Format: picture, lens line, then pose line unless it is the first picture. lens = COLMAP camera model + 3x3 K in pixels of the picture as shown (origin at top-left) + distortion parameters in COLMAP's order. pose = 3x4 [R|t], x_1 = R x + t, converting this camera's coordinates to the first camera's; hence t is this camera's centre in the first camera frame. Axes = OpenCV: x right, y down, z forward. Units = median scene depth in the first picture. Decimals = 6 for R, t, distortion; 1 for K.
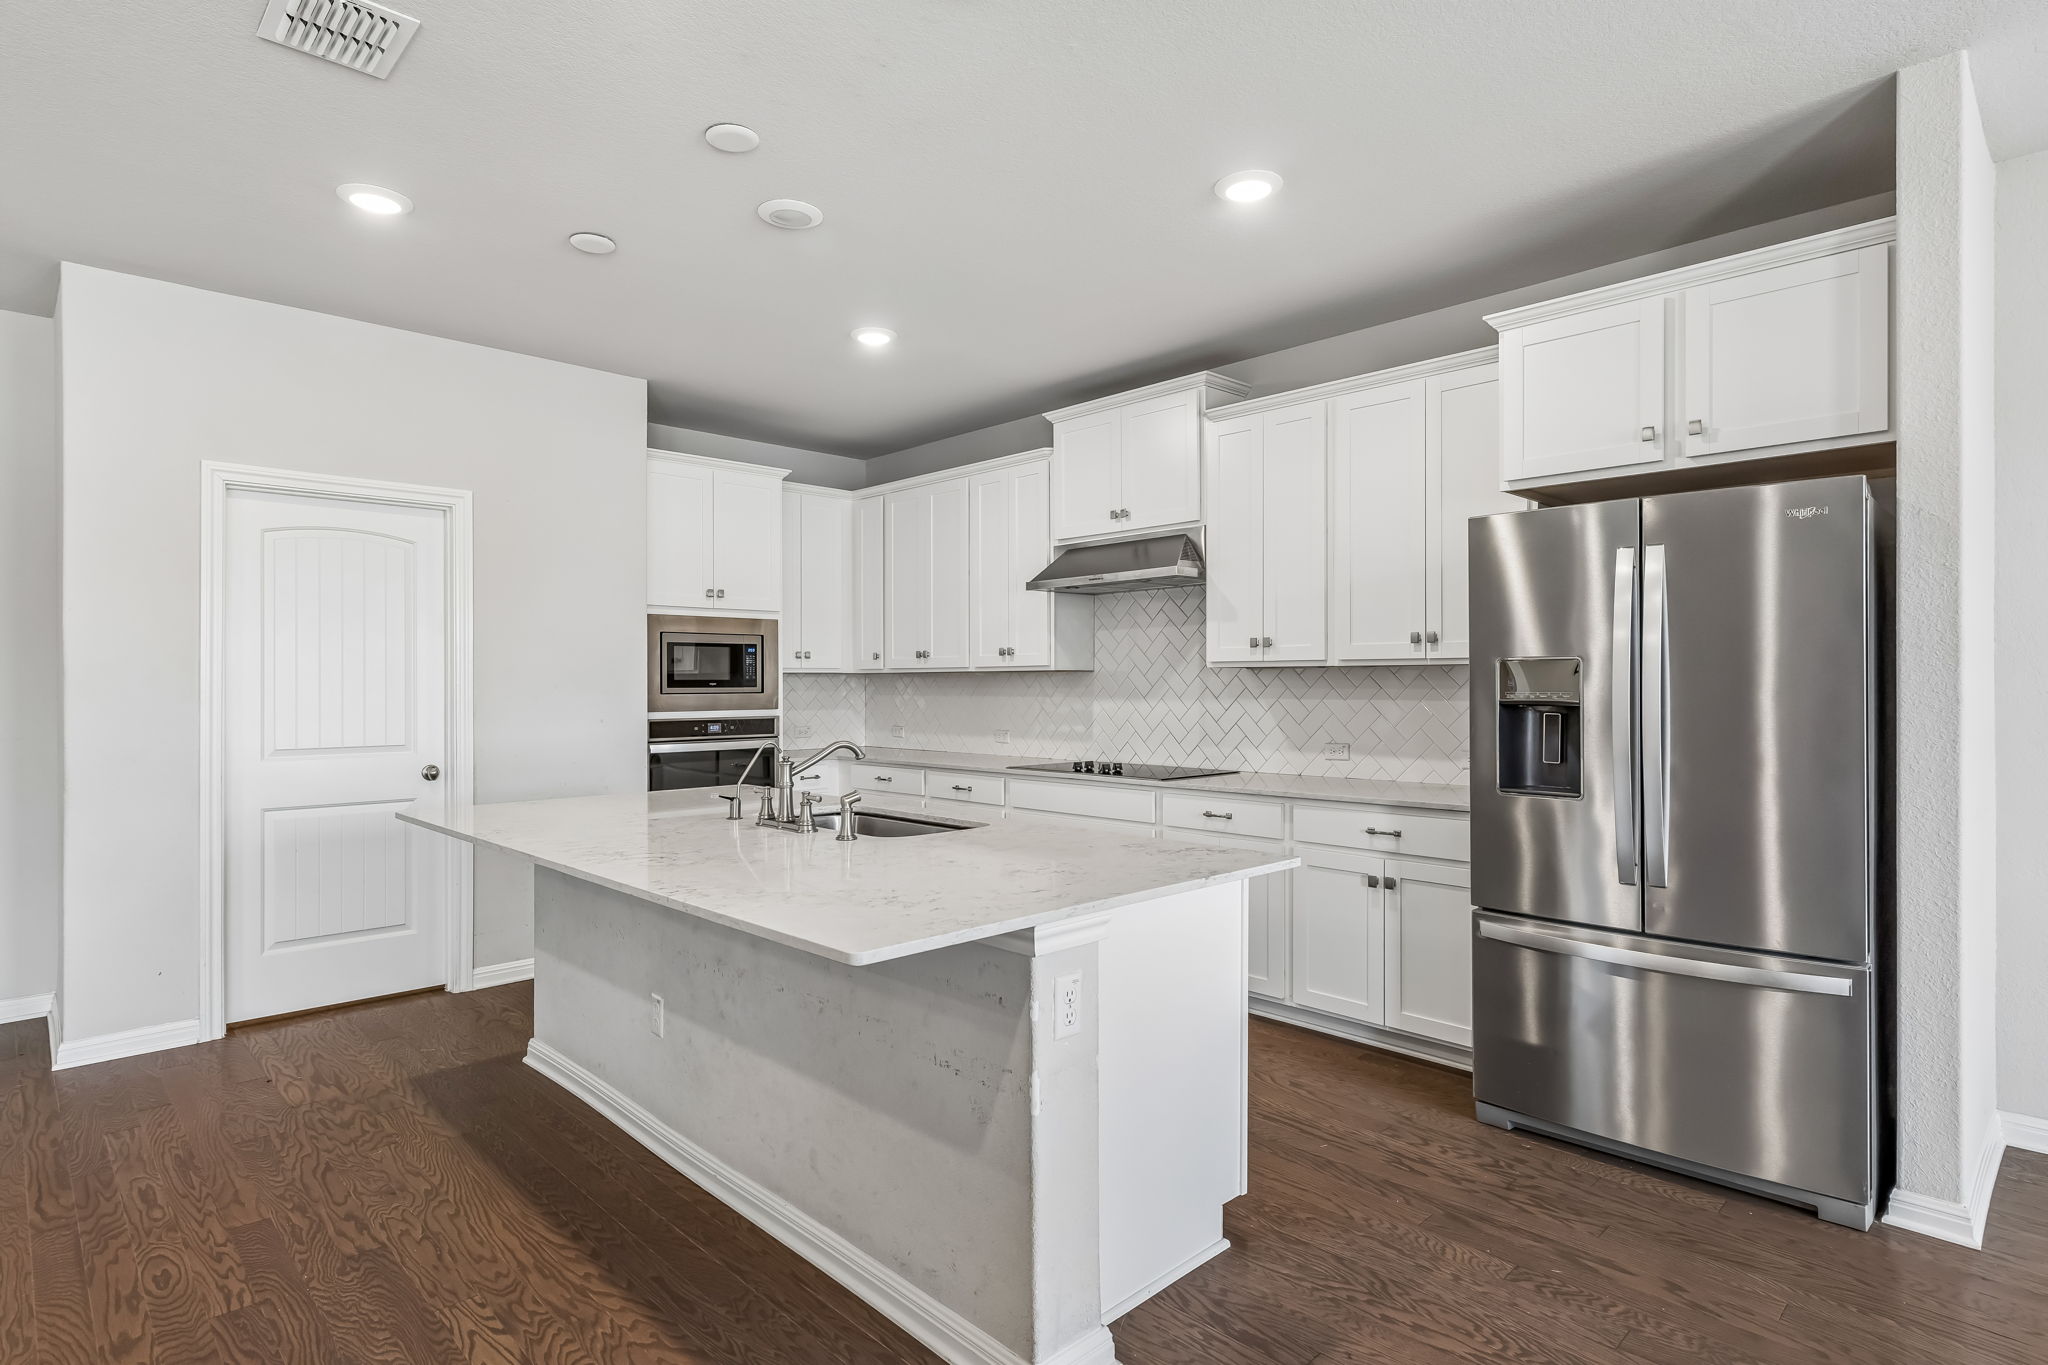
lens RADIAL K [[1053.2, 0, 1024.0], [0, 1053.2, 682.5], [0, 0, 1]] dist [0.006867, -0.000098]
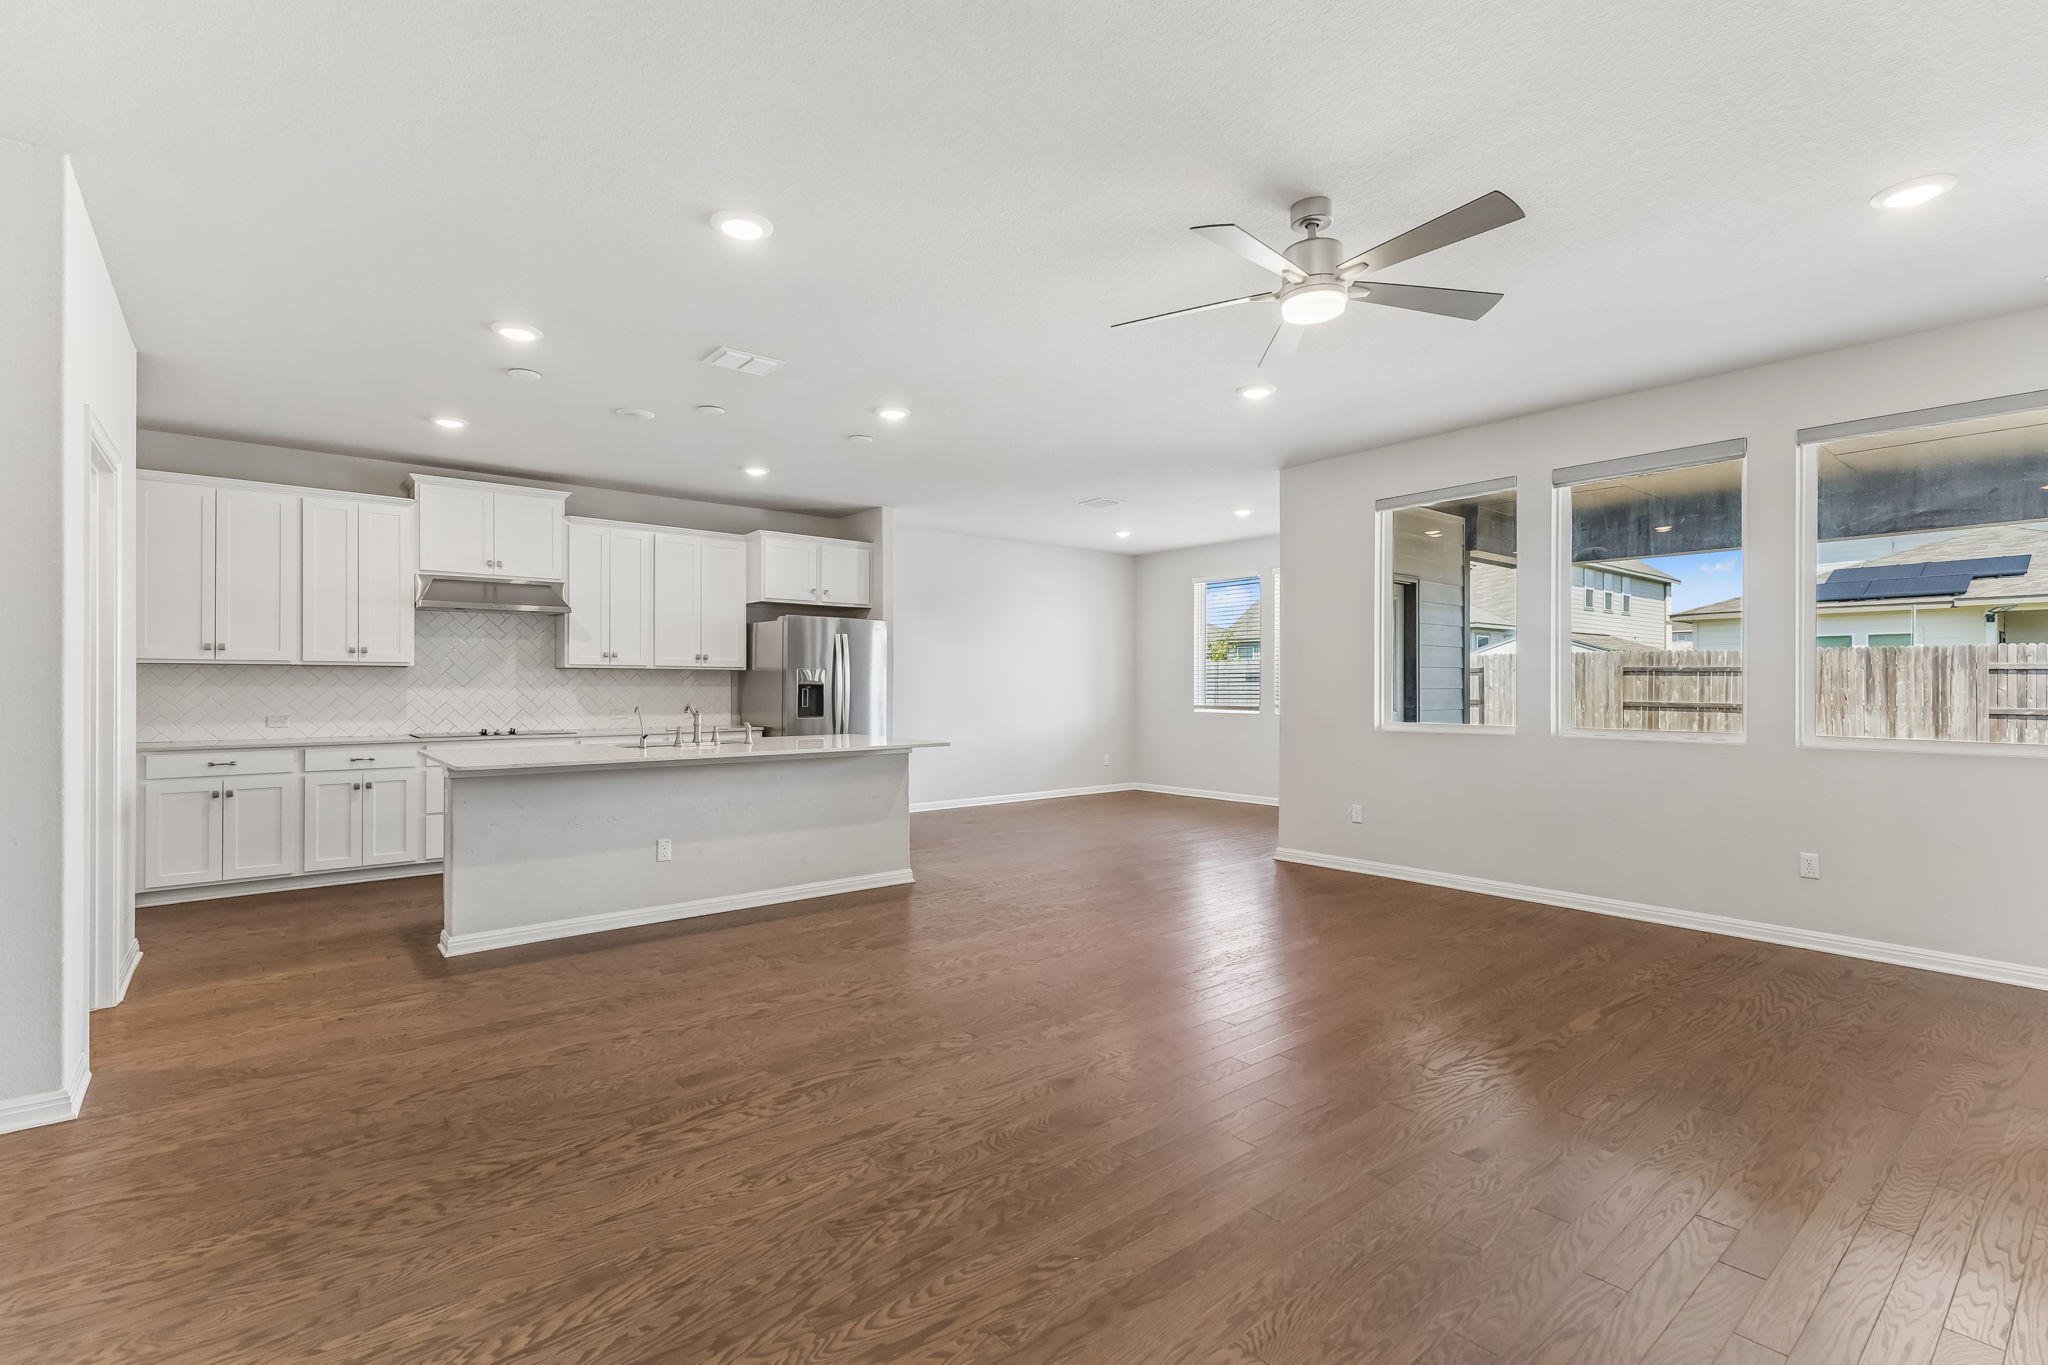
lens RADIAL K [[935.8, 0, 1024.0], [0, 935.8, 682.5], [0, 0, 1]] dist [0.000399, -0.000413]
pose [[0.083794, 0.006136, 0.996464, -1.375202], [-0.001240, 0.999981, -0.006053, 0.019347], [-0.996482, -0.000728, 0.083800, 0.158882]]
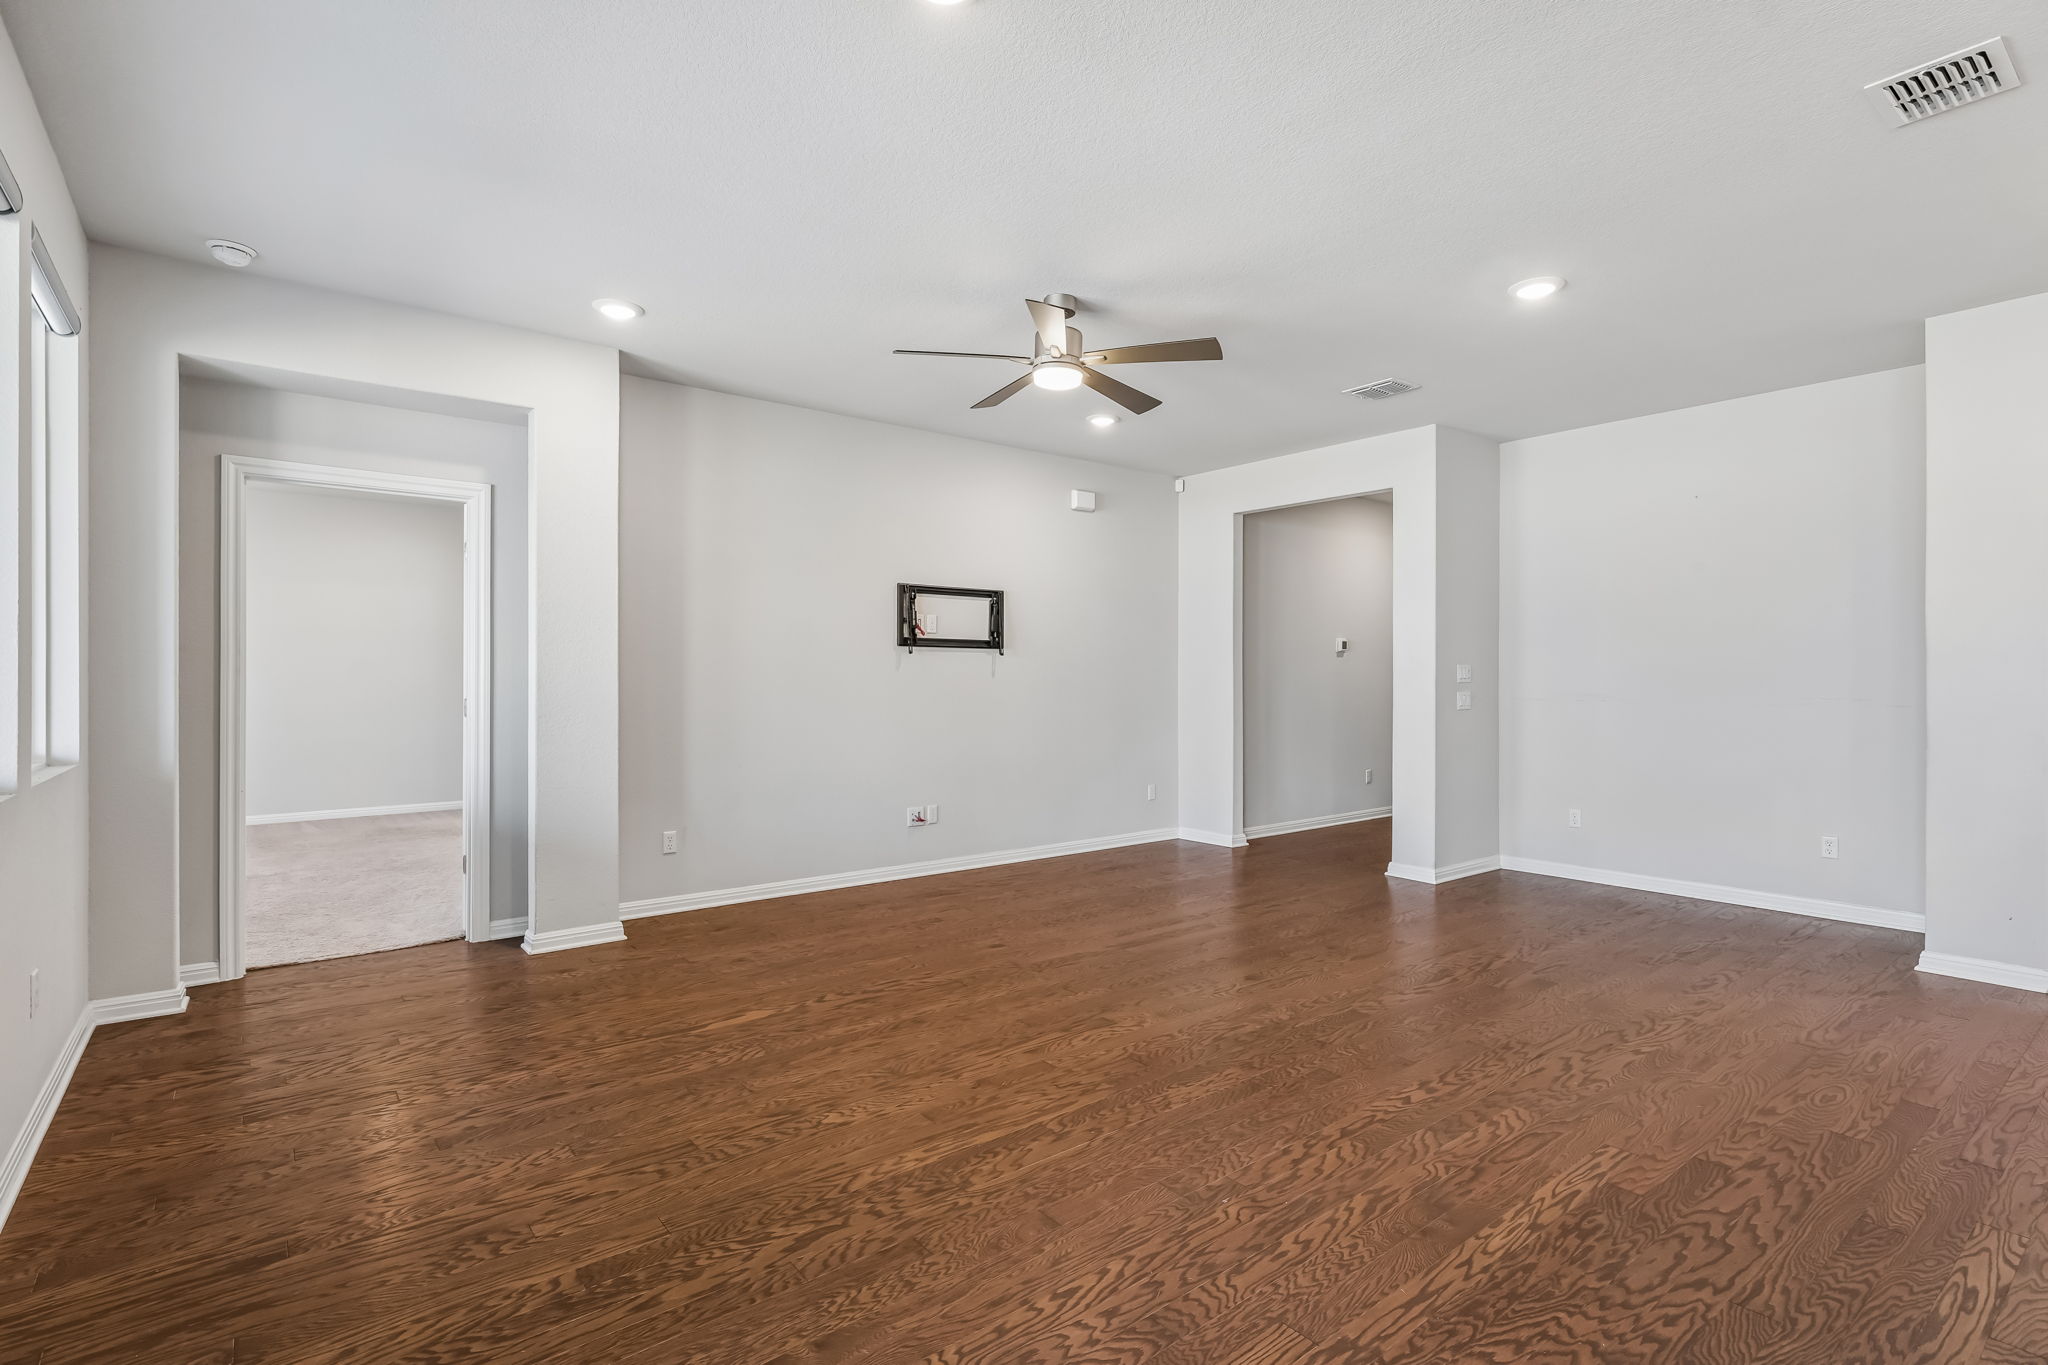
lens RADIAL K [[973.6, 0, 1024.0], [0, 973.6, 682.5], [0, 0, 1]] dist [0.004720, 0.000365]
pose [[-0.105711, 0.009112, -0.994355, 0.288303], [0.000761, 0.999958, 0.009082, 0.013898], [0.994397, 0.000204, -0.105714, 0.066178]]
